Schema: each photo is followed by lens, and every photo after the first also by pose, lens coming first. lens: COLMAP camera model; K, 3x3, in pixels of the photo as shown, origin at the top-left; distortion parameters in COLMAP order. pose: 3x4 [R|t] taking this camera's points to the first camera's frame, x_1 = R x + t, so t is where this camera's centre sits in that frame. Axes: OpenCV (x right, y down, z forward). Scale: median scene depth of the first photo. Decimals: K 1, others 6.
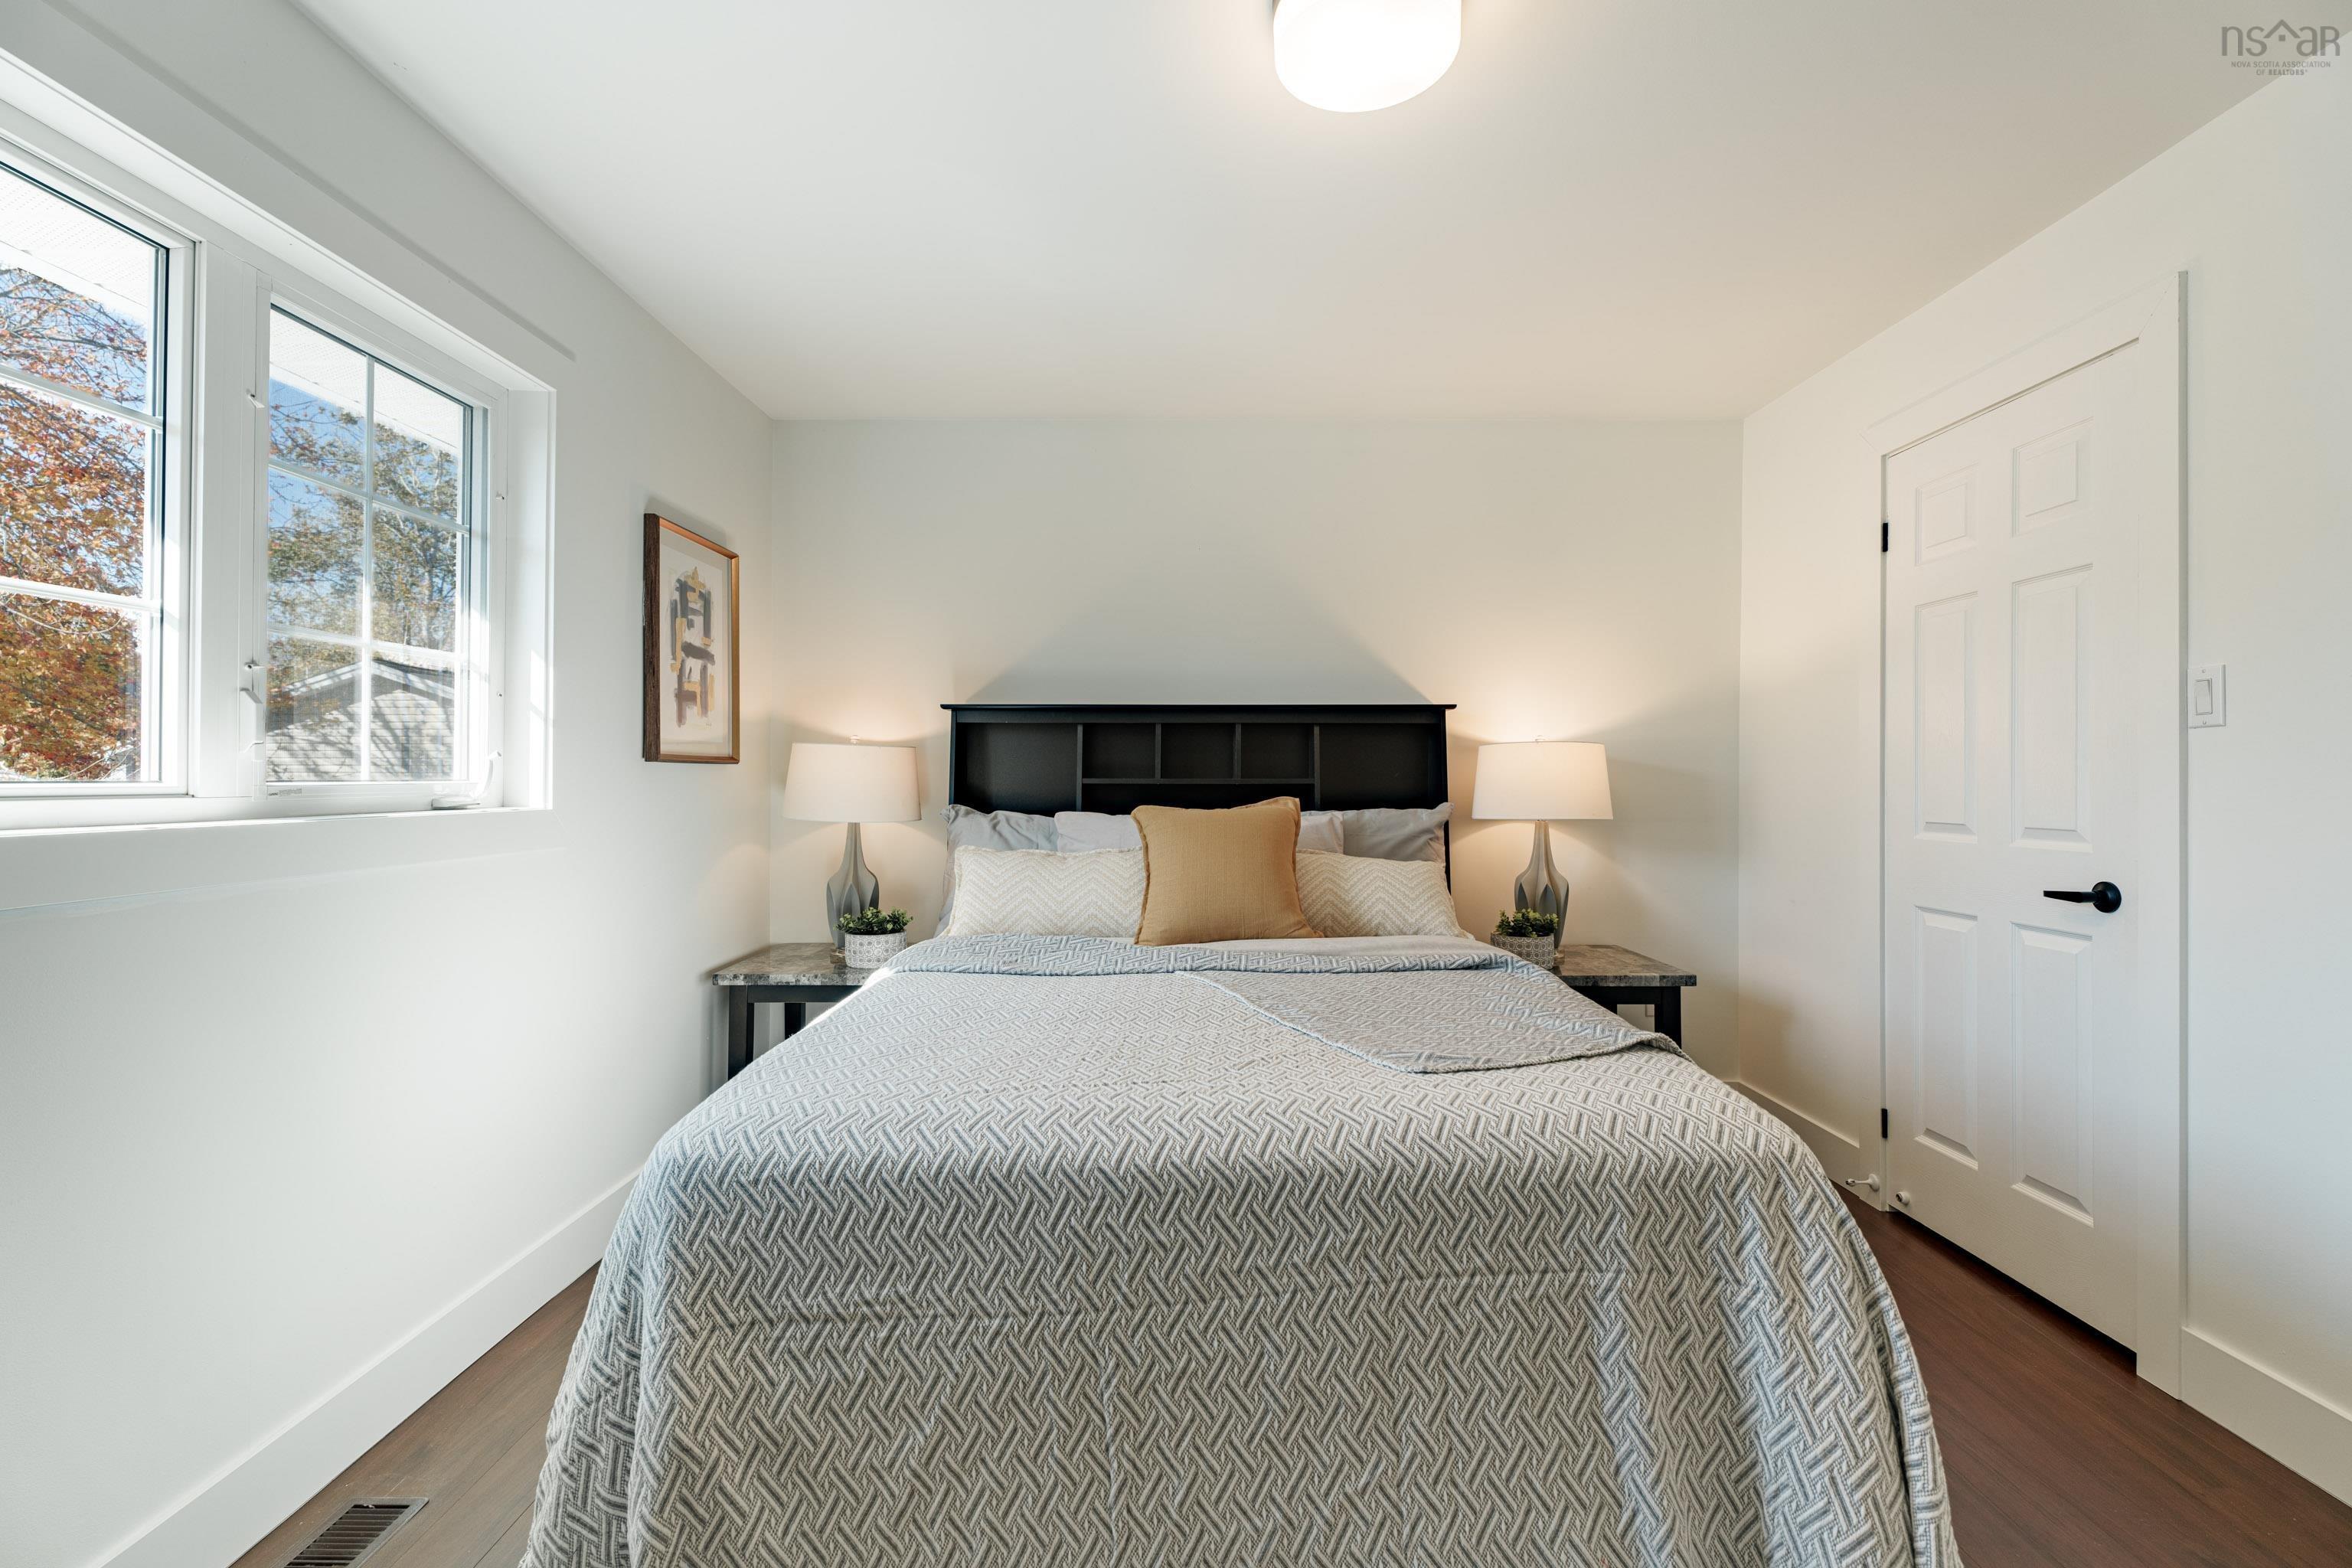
lens RADIAL K [[1068.2, 0, 1176.0], [0, 1068.2, 776.6], [0, 0, 1]] dist [0.000094, -0.001146]
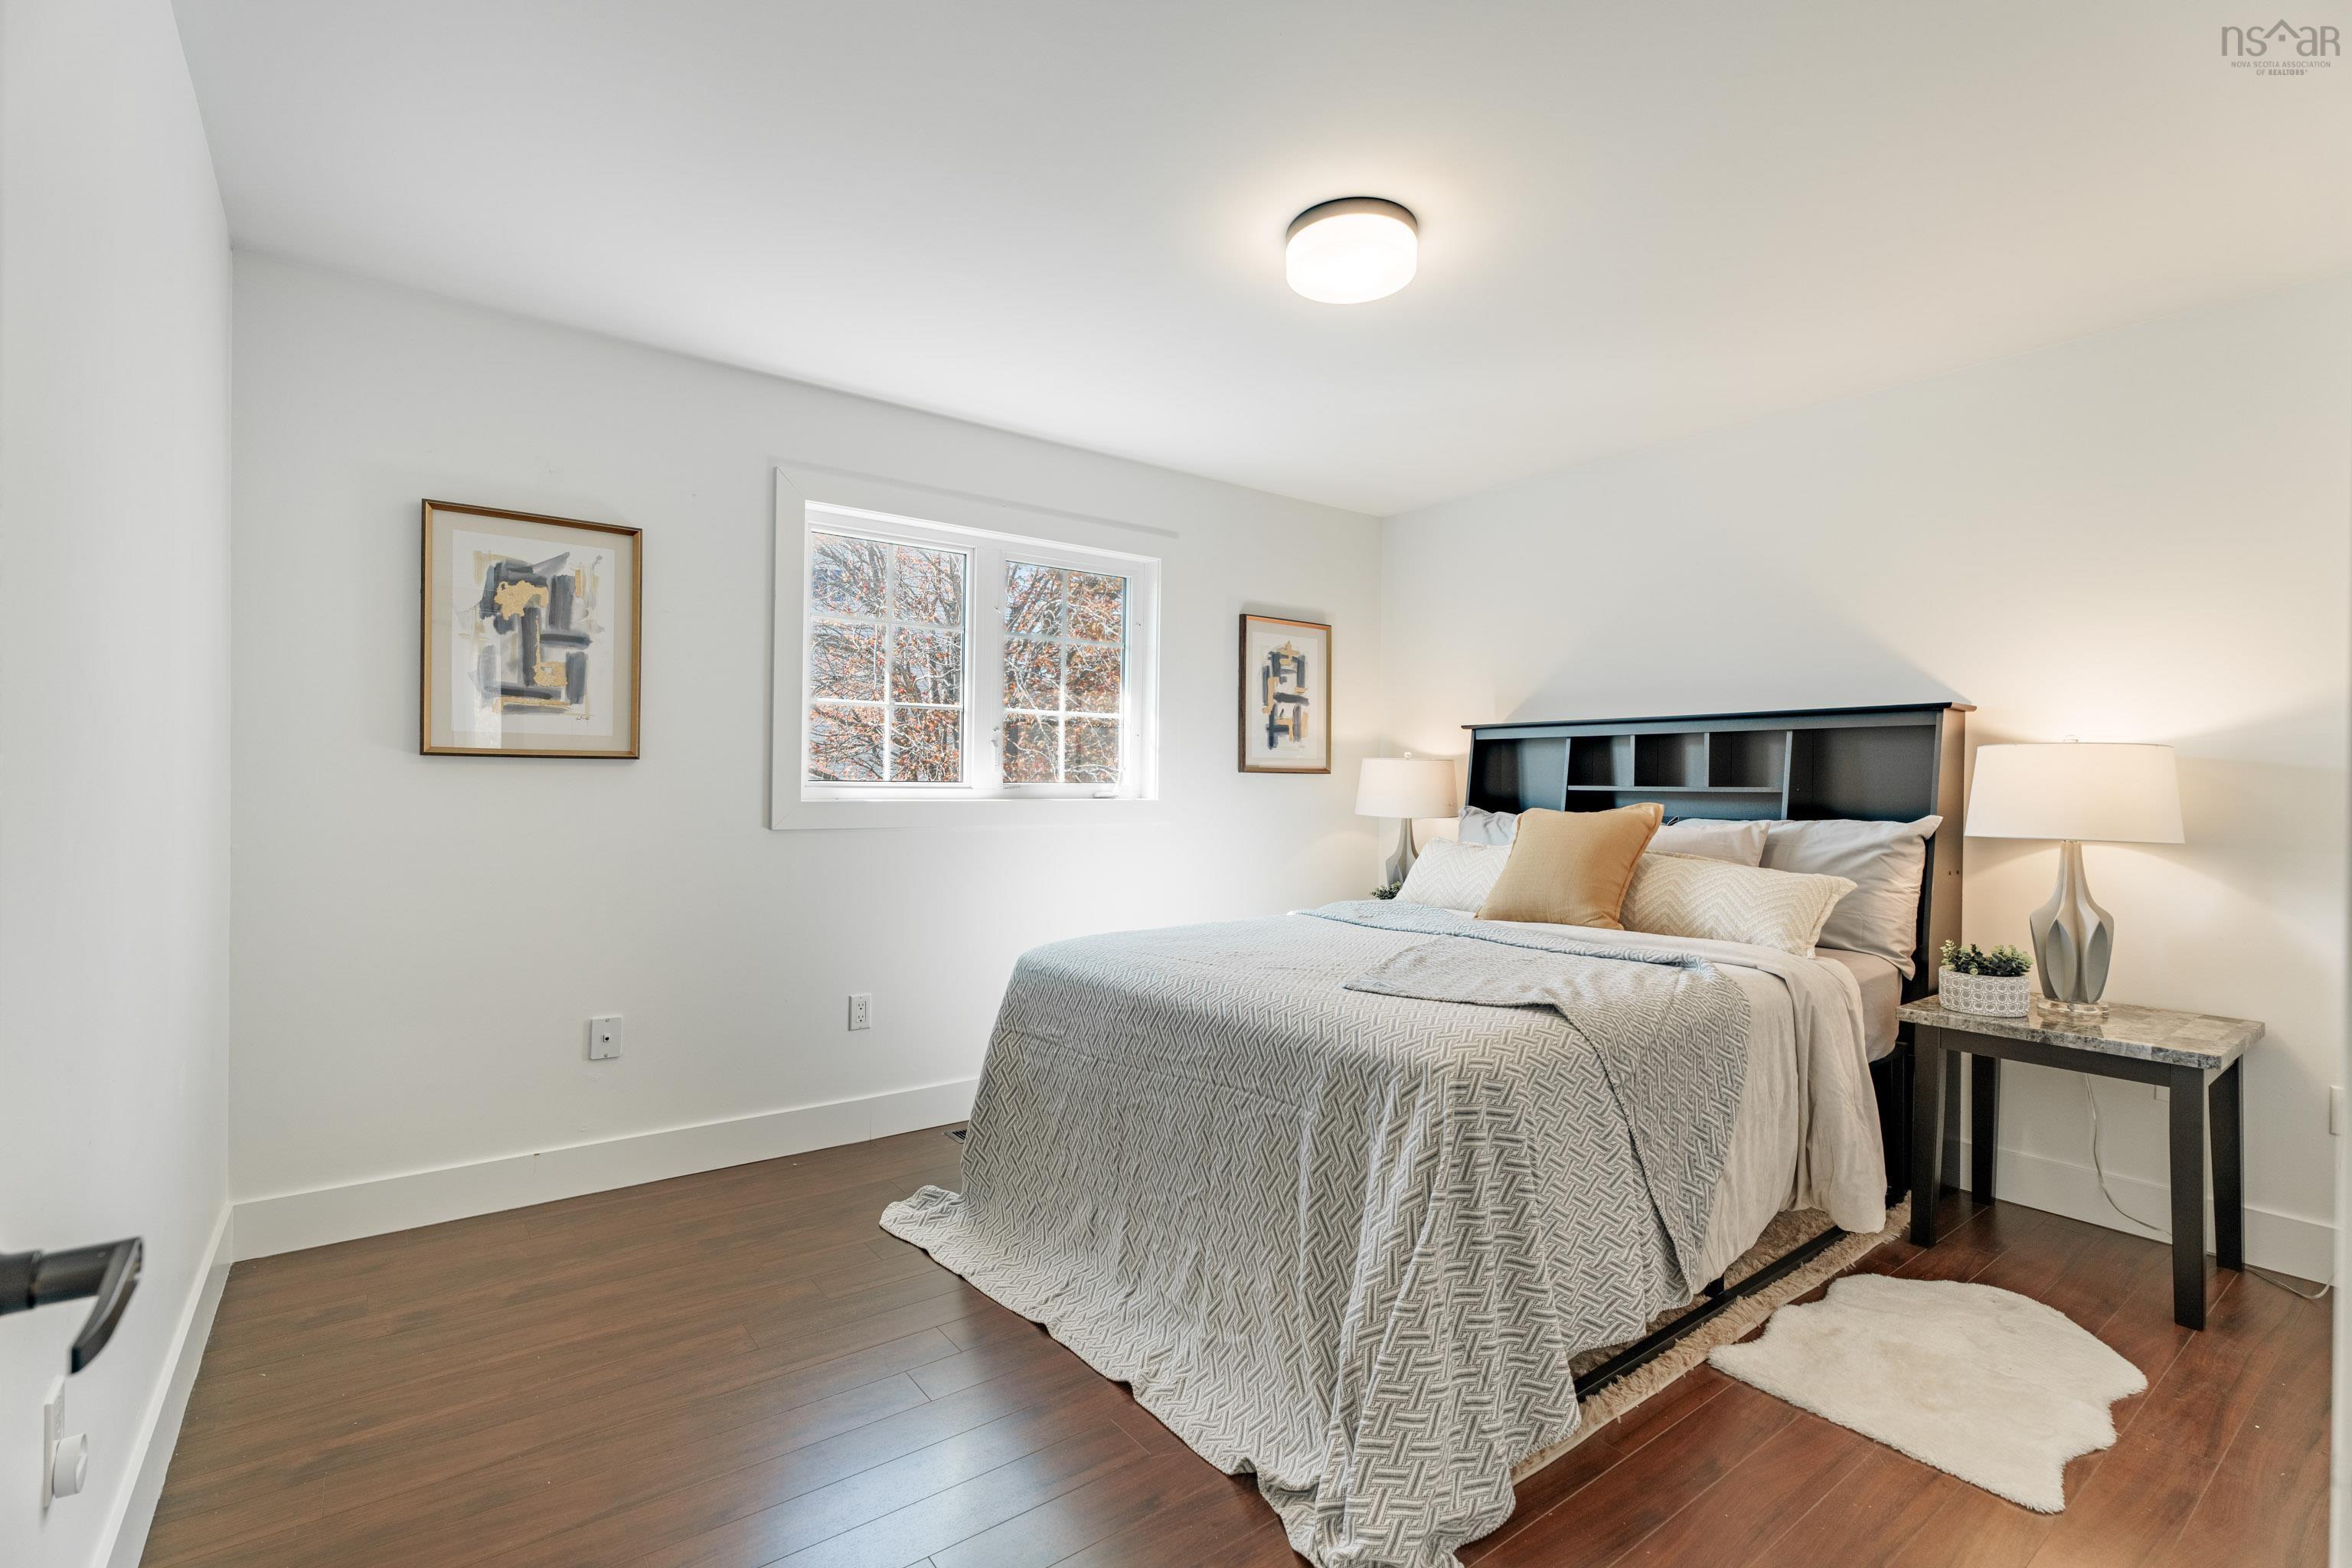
lens RADIAL K [[1068.2, 0, 1166.5], [0, 1068.2, 781.6], [0, 0, 1]] dist [0.000094, -0.001146]
pose [[0.602670, 0.004593, -0.797978, 0.624941], [-0.006470, 0.999979, 0.000869, -0.000924], [0.797965, 0.004639, 0.602687, -0.030277]]
